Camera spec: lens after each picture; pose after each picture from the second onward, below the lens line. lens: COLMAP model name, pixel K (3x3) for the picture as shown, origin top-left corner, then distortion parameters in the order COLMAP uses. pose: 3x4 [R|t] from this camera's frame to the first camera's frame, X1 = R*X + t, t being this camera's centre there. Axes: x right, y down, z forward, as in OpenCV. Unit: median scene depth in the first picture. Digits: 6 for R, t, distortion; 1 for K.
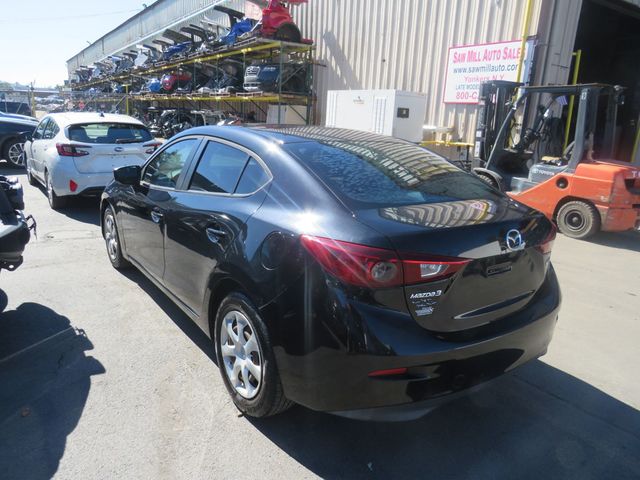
lens RADIAL K [[472.7, 0, 320.0], [0, 472.7, 240.0], [0, 0, 1]] dist [0.001408, 0.005638]
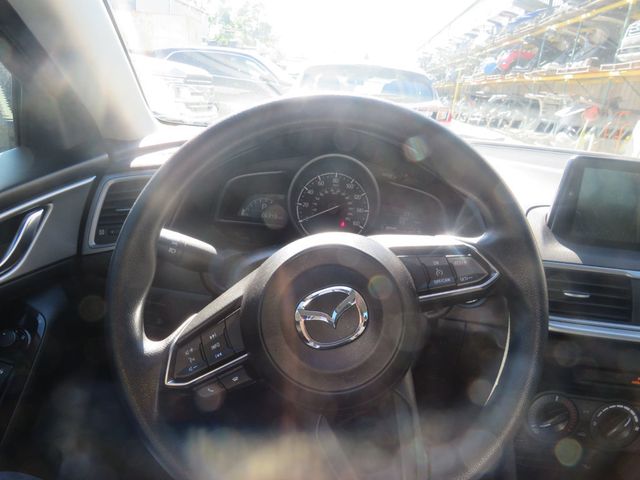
lens RADIAL K [[472.7, 0, 320.0], [0, 472.7, 240.0], [0, 0, 1]] dist [0.001408, 0.005638]
pose [[0.791107, 0.210595, -0.574282, -0.039632], [-0.203411, 0.976005, 0.077701, -0.026971], [0.576866, 0.055345, 0.814962, 0.168902]]
